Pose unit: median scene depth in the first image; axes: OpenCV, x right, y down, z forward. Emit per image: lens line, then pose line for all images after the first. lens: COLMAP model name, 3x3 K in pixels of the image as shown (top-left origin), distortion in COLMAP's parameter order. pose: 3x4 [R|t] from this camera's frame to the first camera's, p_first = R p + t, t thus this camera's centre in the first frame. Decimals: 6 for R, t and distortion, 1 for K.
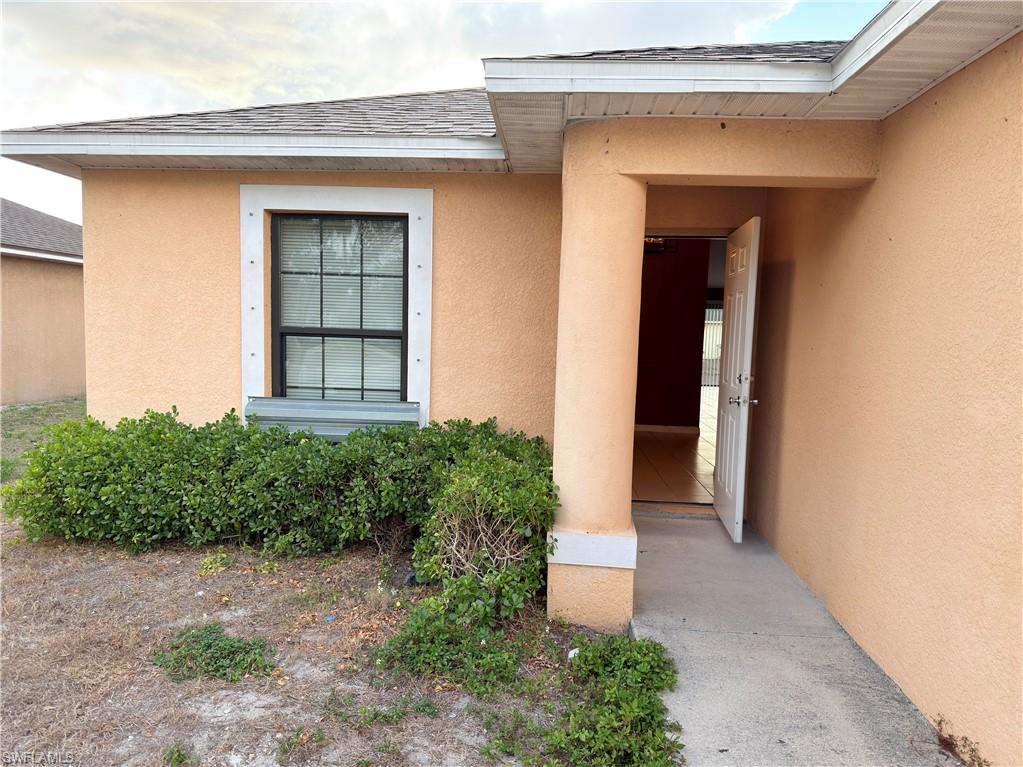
lens RADIAL K [[715.4, 0, 506.3], [0, 715.4, 384.4], [0, 0, 1]] dist [0.148820, -0.289731]
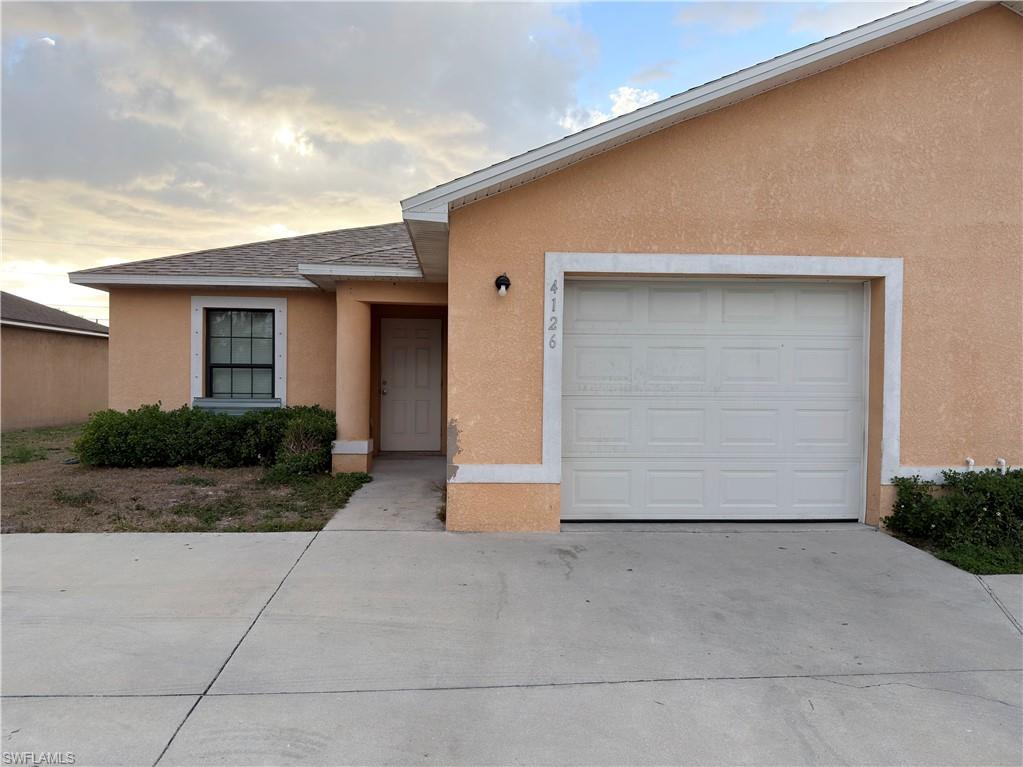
lens RADIAL K [[715.4, 0, 506.3], [0, 715.4, 384.4], [0, 0, 1]] dist [0.148820, -0.289731]
pose [[0.989848, -0.019645, 0.140769, 0.233242], [0.030076, 0.996925, -0.072361, 0.158376], [-0.138915, 0.075860, 0.987395, -1.177039]]
